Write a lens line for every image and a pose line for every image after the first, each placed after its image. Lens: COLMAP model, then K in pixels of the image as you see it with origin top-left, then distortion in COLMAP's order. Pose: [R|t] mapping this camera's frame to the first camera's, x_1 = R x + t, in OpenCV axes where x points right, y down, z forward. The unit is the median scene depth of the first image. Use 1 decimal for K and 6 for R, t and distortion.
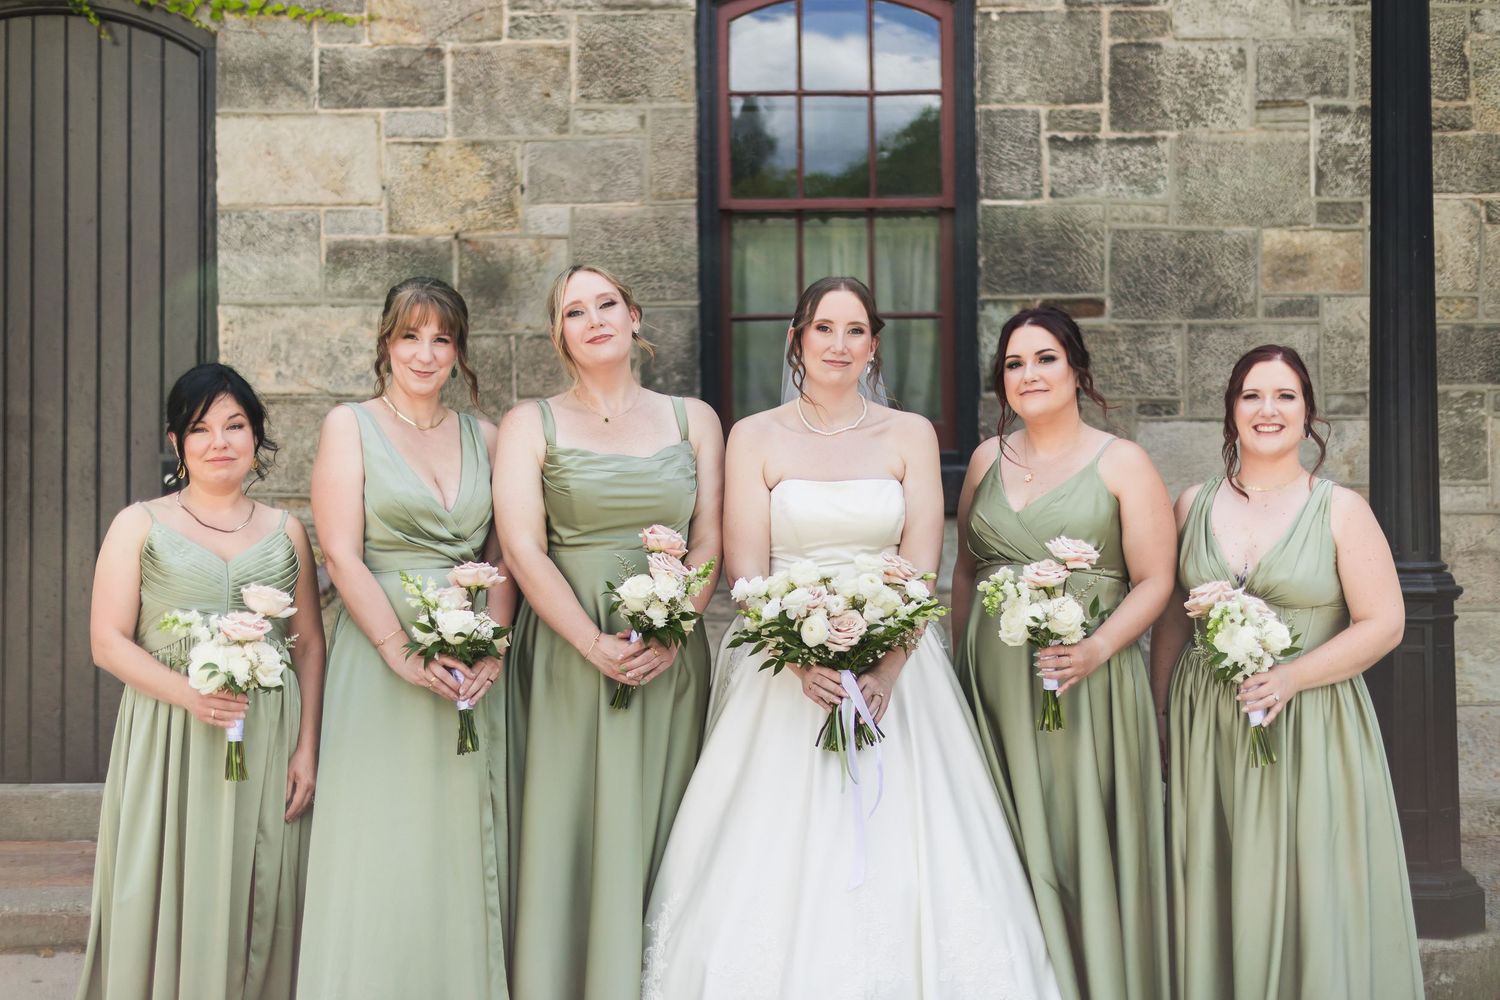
lens RADIAL K [[1978.7, 0, 788.6], [0, 1978.7, 507.2], [0, 0, 1]] dist [0.004871, 0.000000]
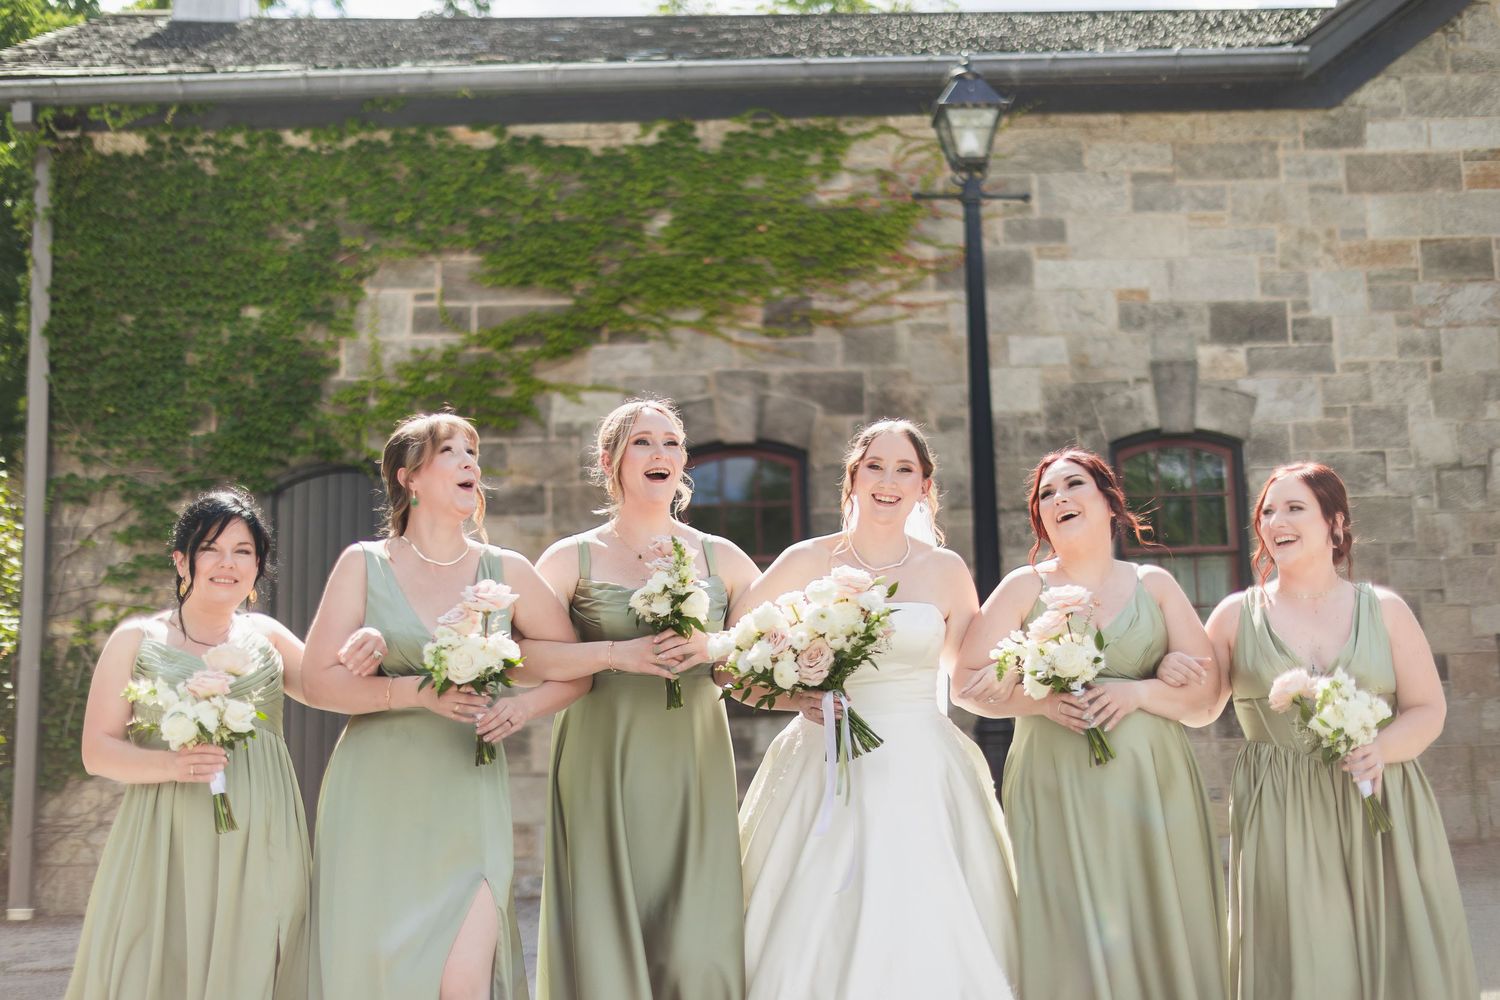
lens RADIAL K [[1978.7, 0, 755.9], [0, 1978.7, 494.9], [0, 0, 1]] dist [0.004871, 0.000000]
pose [[0.999775, -0.016304, 0.013601, 0.012137], [0.018026, 0.990273, -0.137964, 0.058145], [-0.011219, 0.138178, 0.990344, -0.998945]]
